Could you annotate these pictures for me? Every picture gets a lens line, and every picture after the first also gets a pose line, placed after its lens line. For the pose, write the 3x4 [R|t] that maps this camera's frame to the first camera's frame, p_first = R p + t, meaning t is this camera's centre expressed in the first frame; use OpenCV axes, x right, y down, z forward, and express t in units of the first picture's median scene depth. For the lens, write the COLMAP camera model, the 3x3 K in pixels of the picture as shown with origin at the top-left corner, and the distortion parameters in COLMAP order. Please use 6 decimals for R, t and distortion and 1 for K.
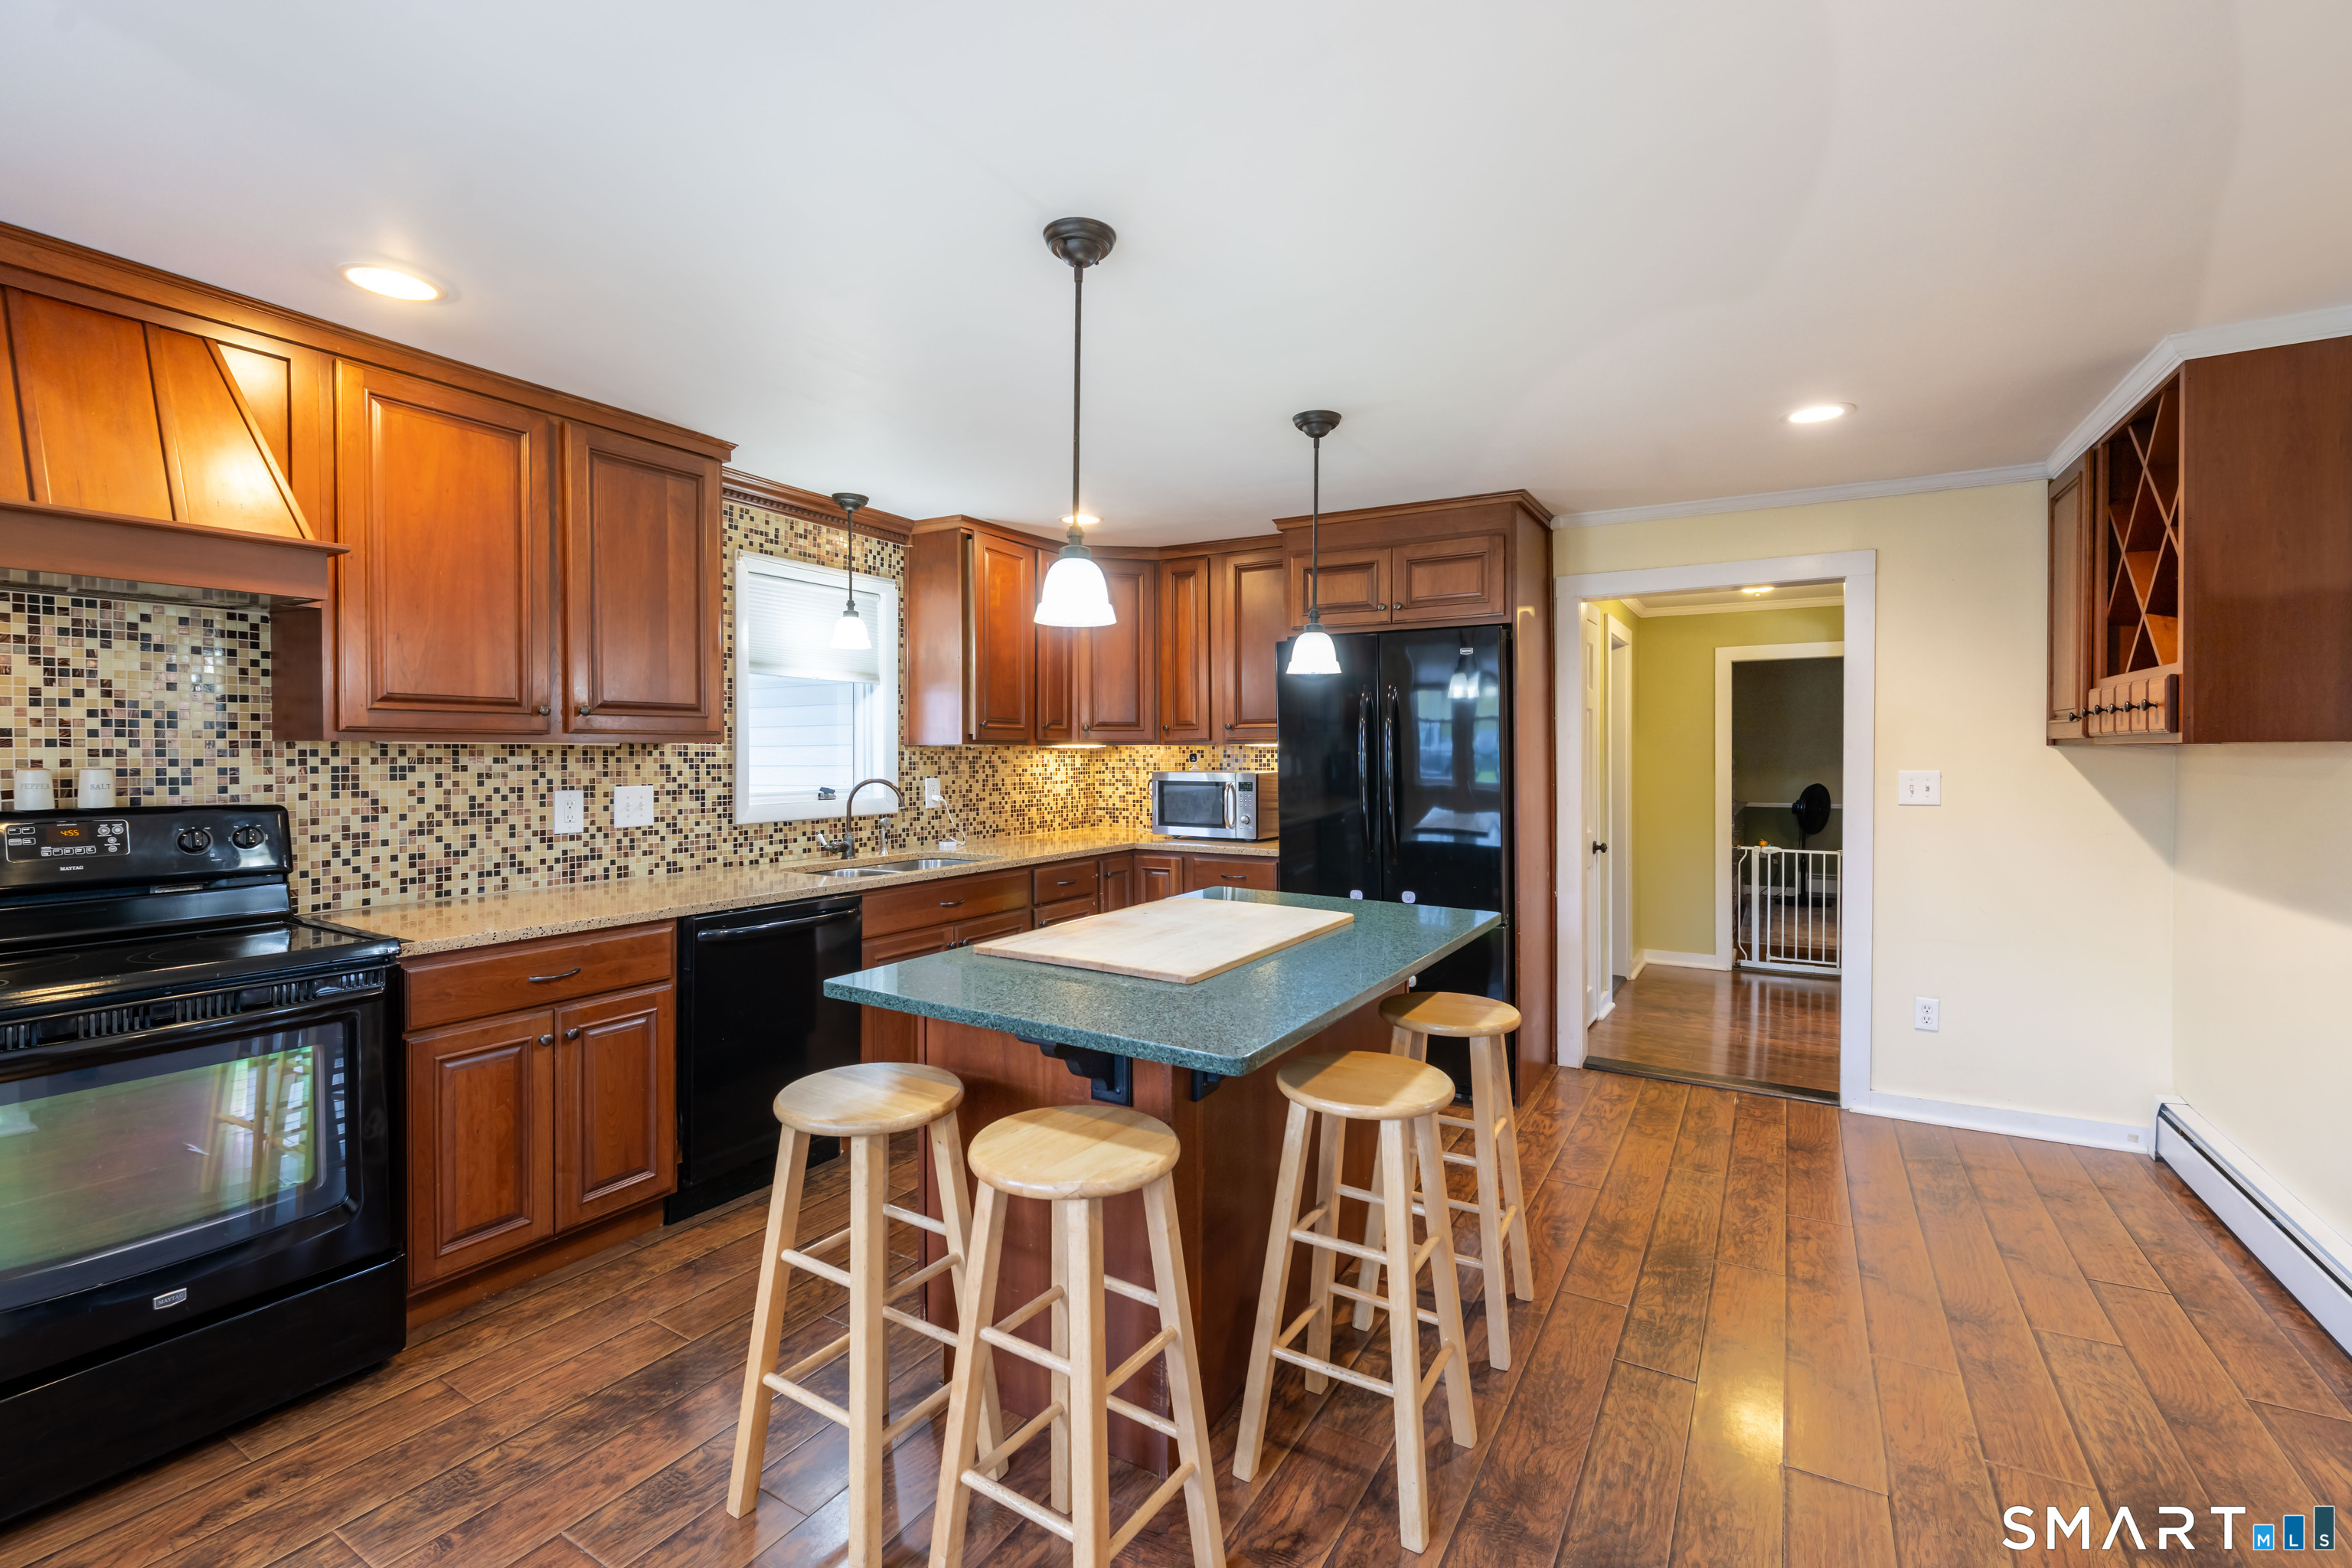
lens RADIAL K [[1026.7, 0, 1162.0], [0, 1026.7, 767.3], [0, 0, 1]] dist [-0.002536, -0.000310]
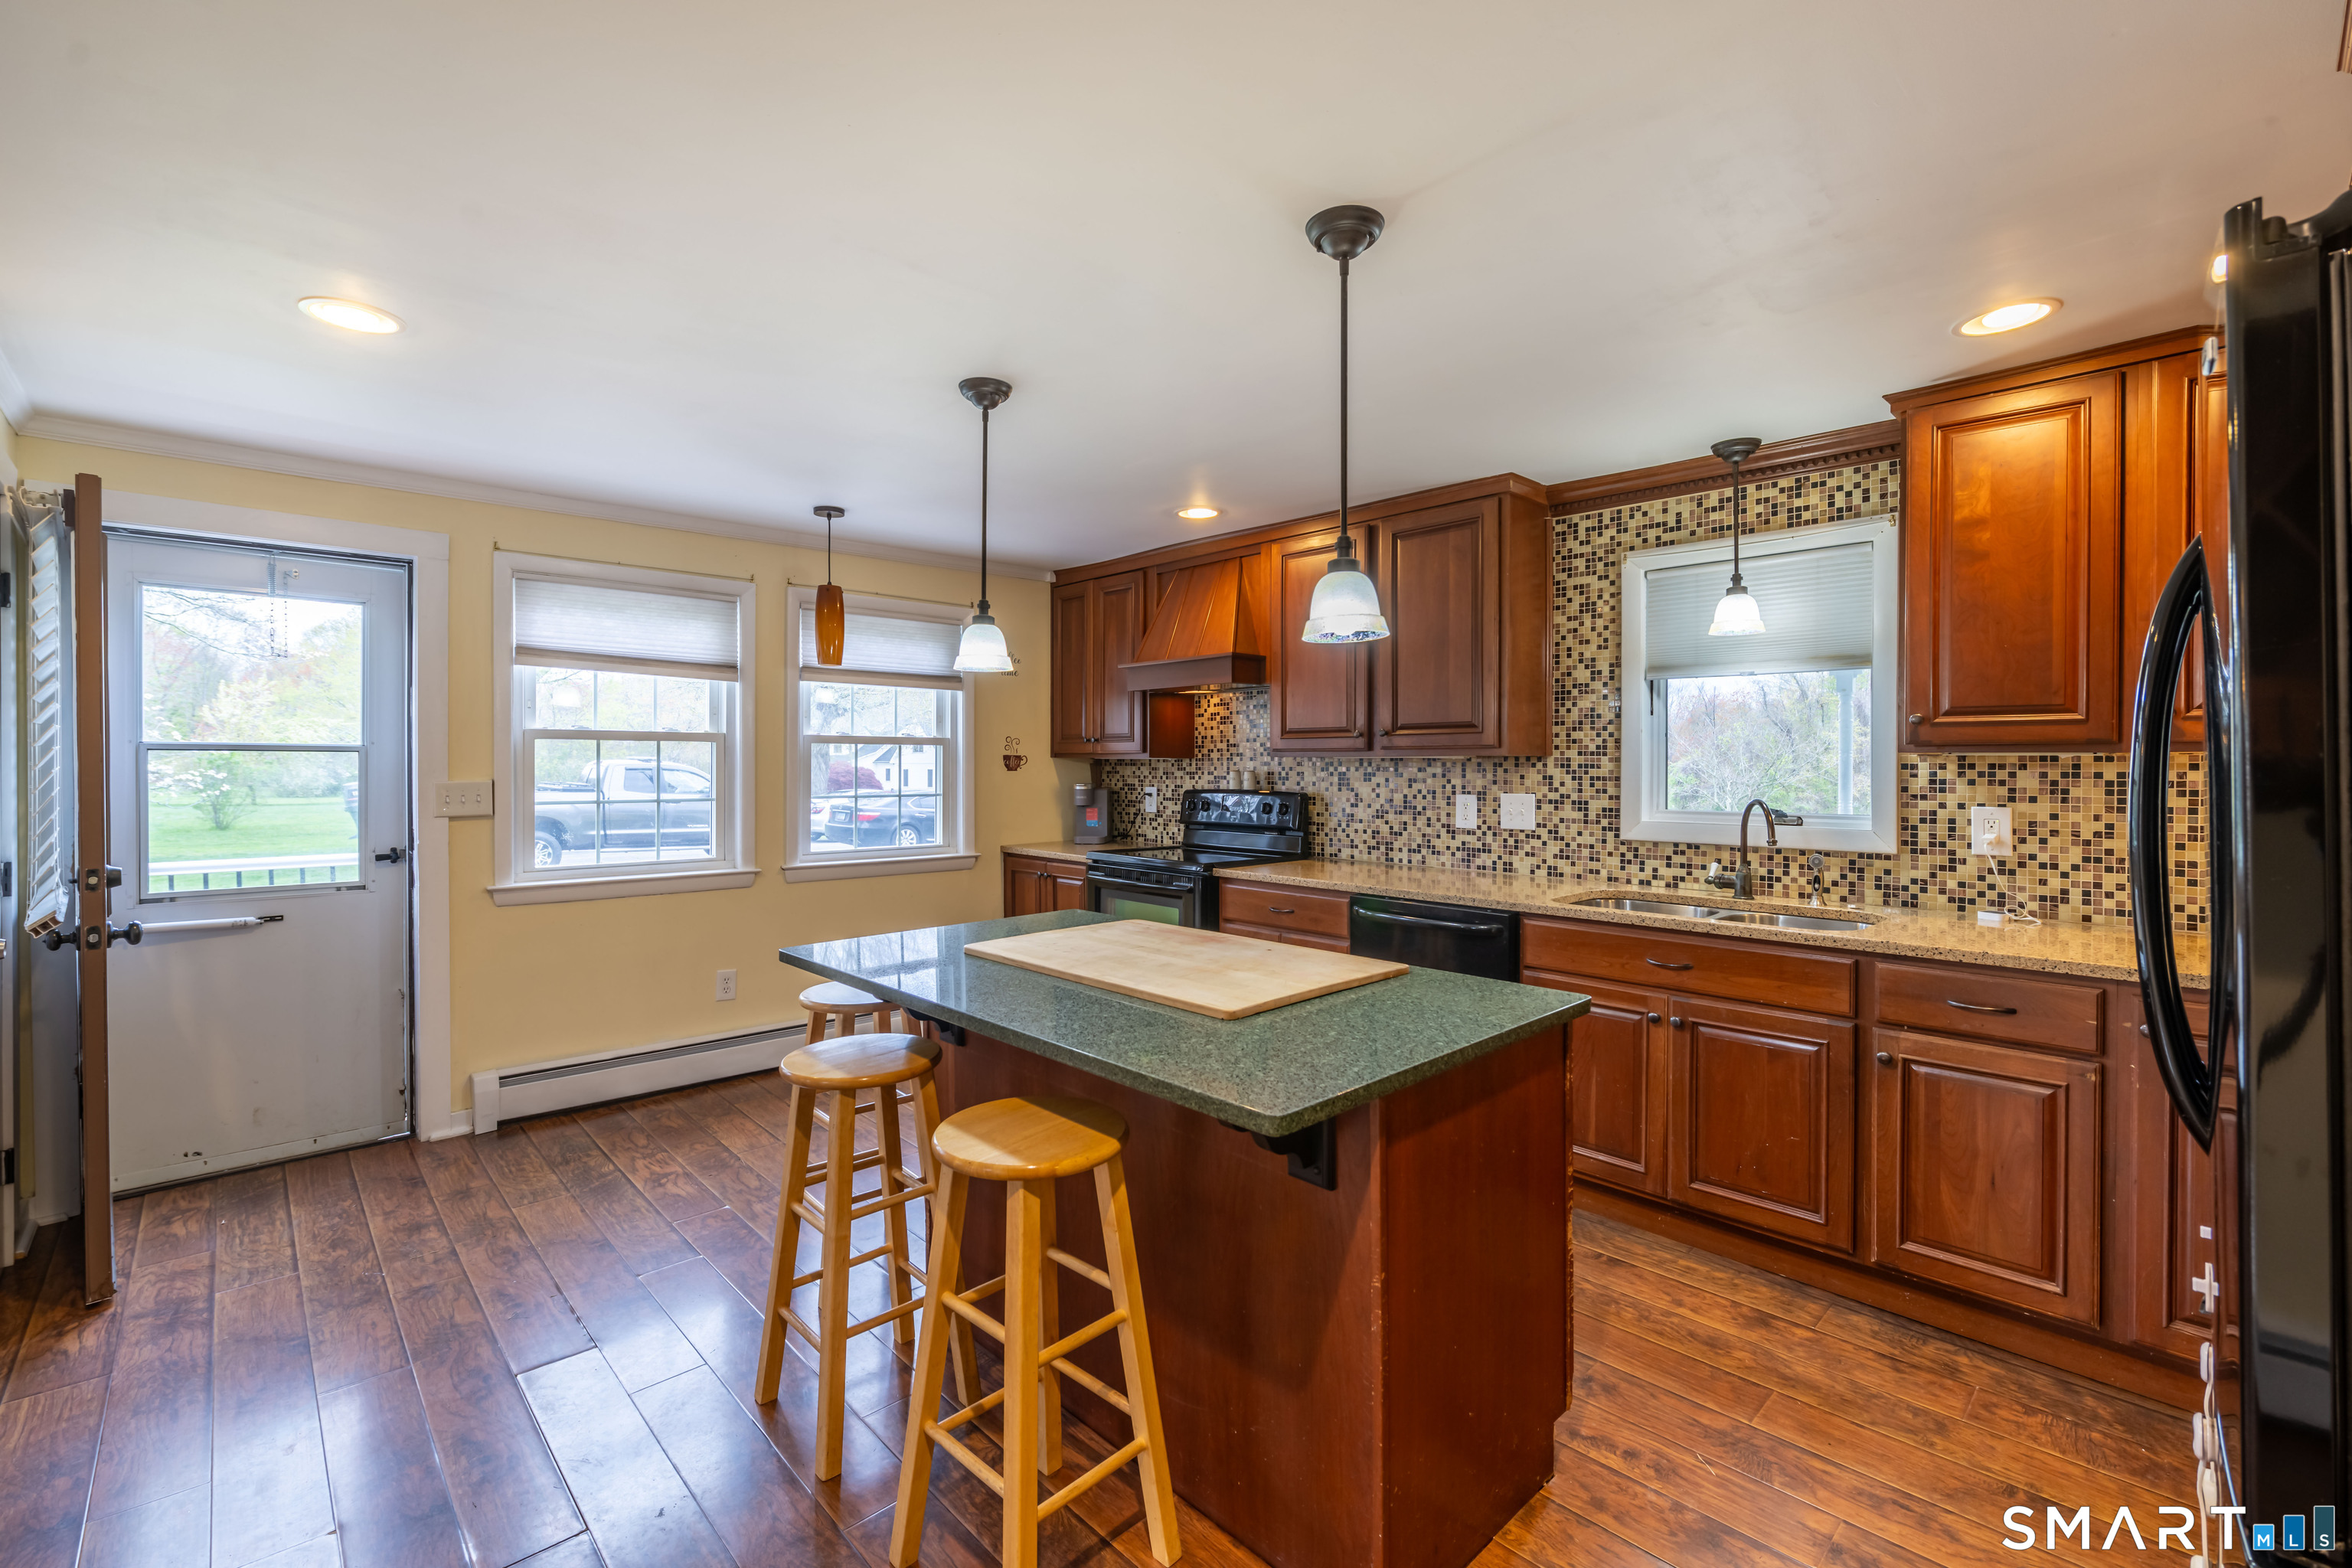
lens RADIAL K [[1012.3, 0, 1191.3], [0, 1012.3, 774.1], [0, 0, 1]] dist [-0.000318, 0.000181]
pose [[-0.254444, 0.010835, -0.967027, 0.701311], [-0.015745, 0.999758, 0.015344, -0.015921], [0.966959, 0.019131, -0.254212, 0.986510]]
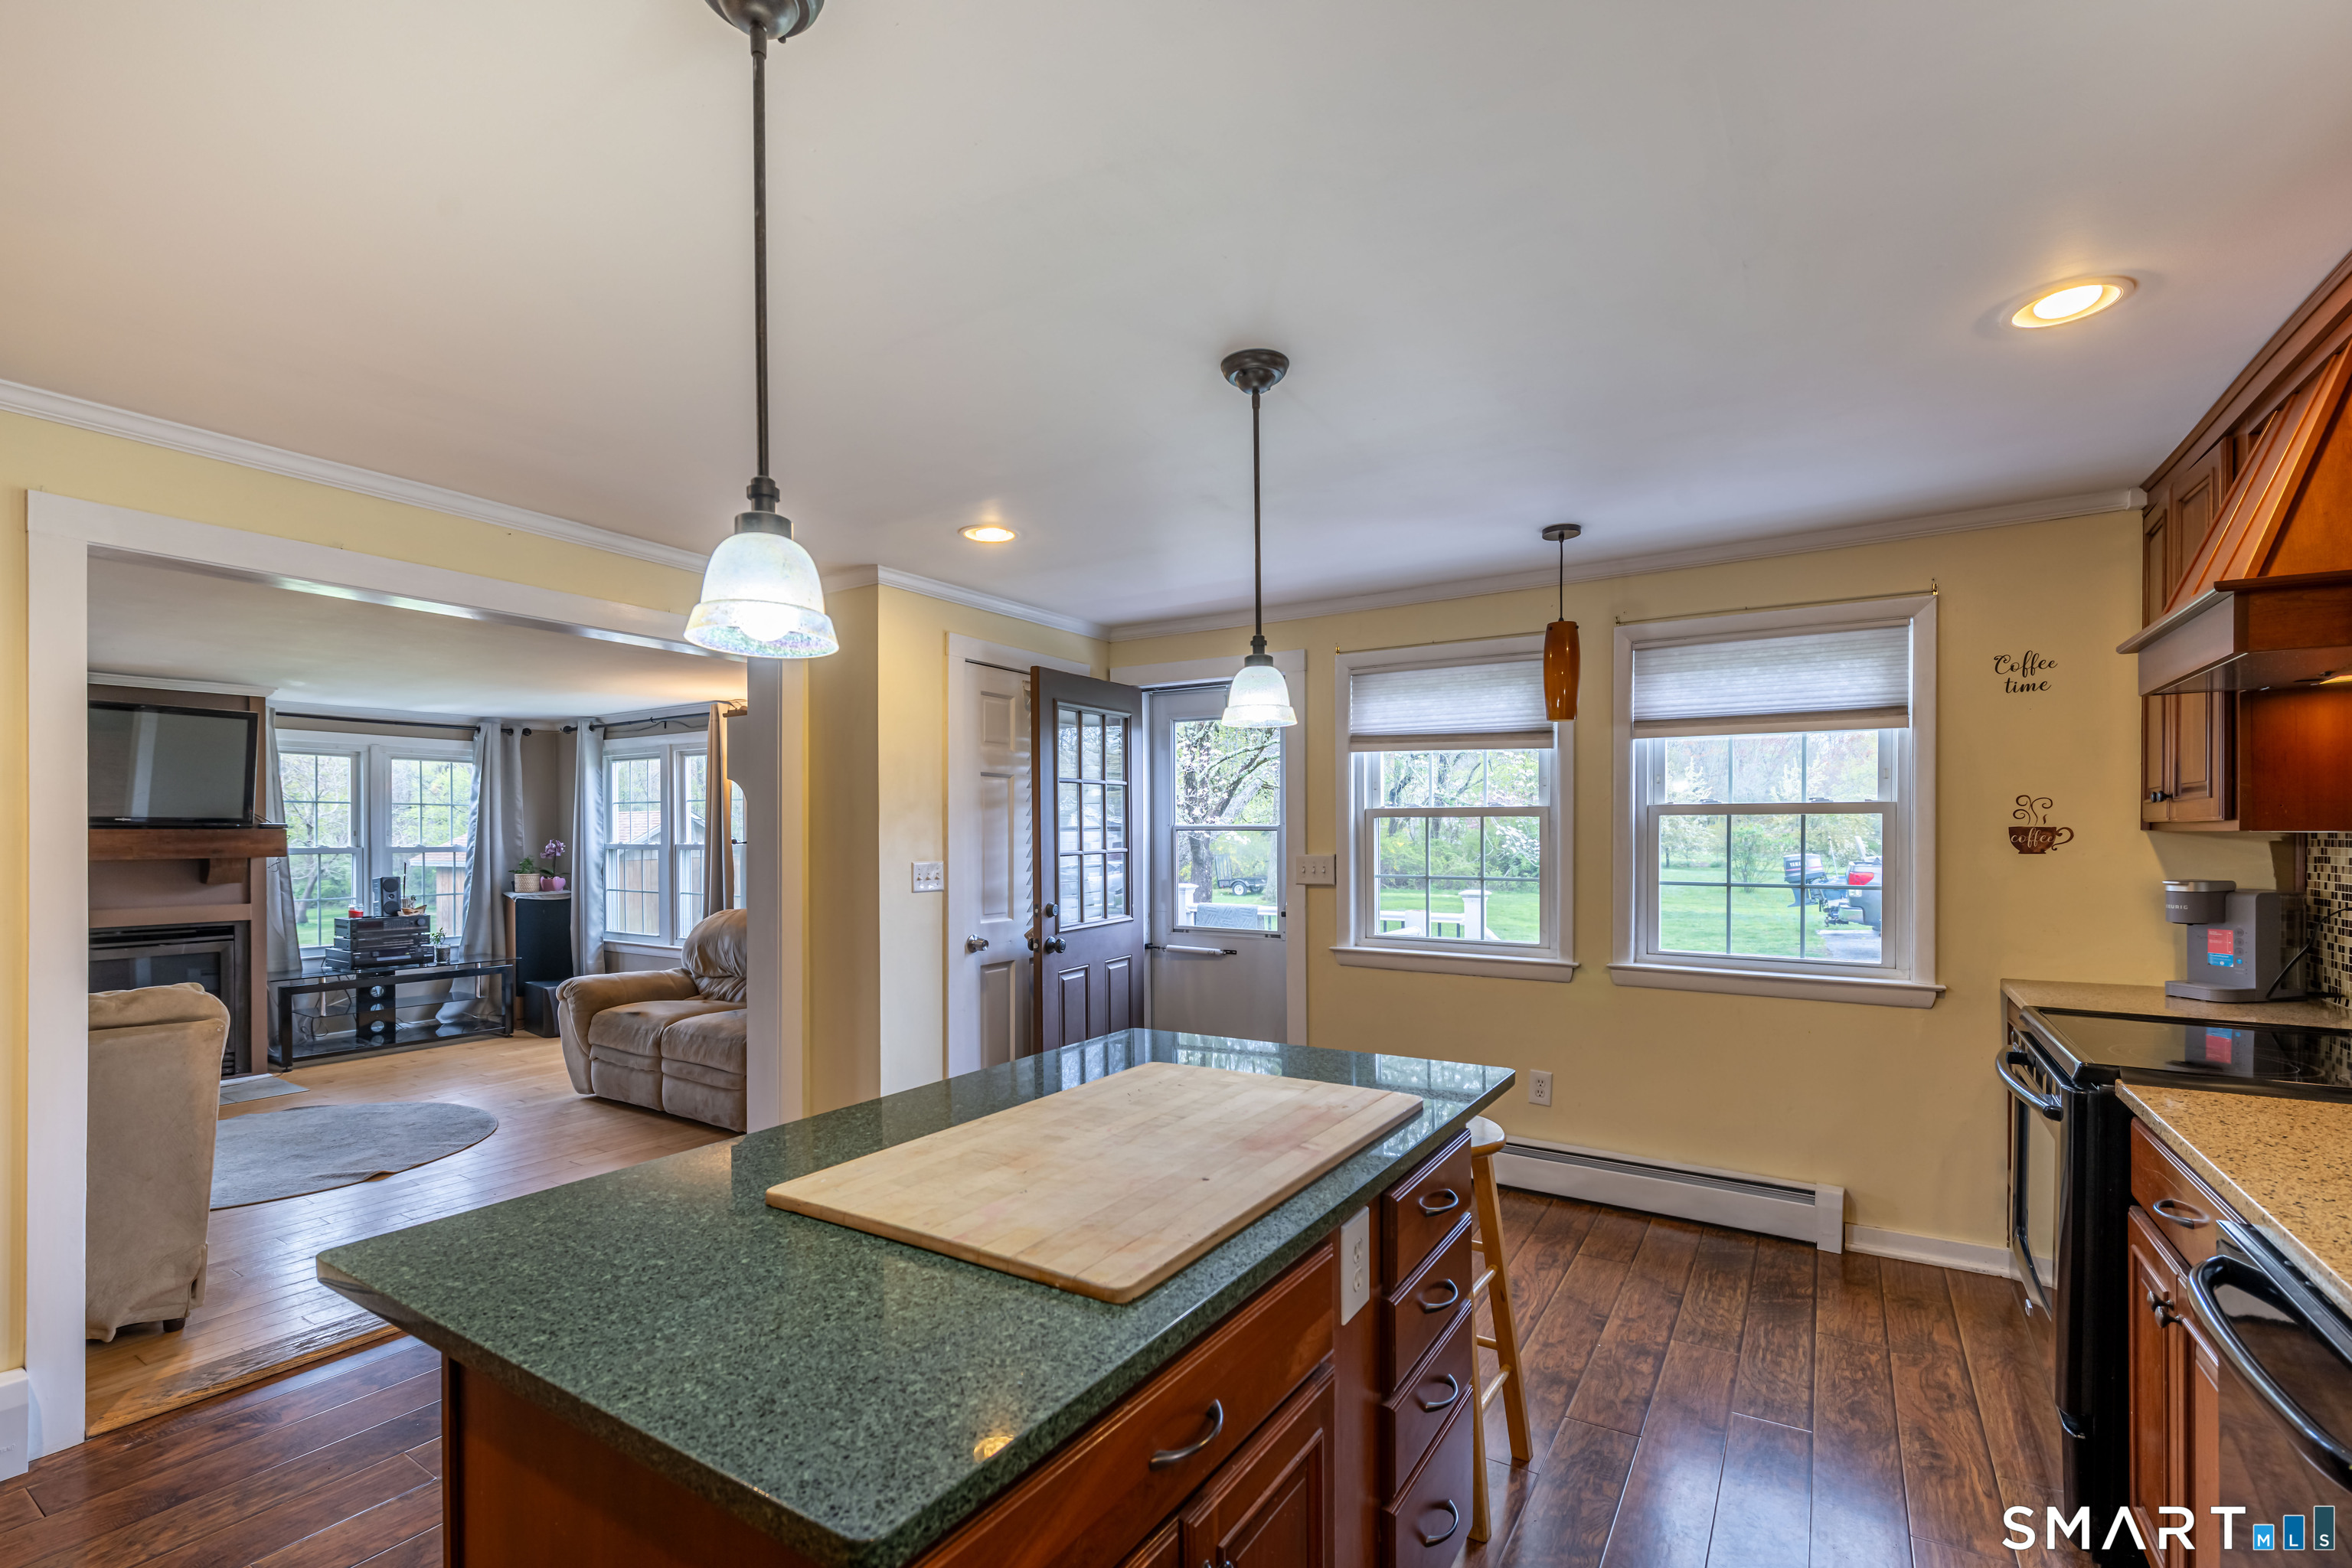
lens RADIAL K [[1030.8, 0, 1170.4], [0, 1030.8, 844.2], [0, 0, 1]] dist [-0.004269, -0.000825]
pose [[-0.999825, 0.000845, 0.018680, -0.003795], [0.001288, 0.999718, 0.023723, -0.024562], [-0.018655, 0.023743, -0.999544, 1.270956]]
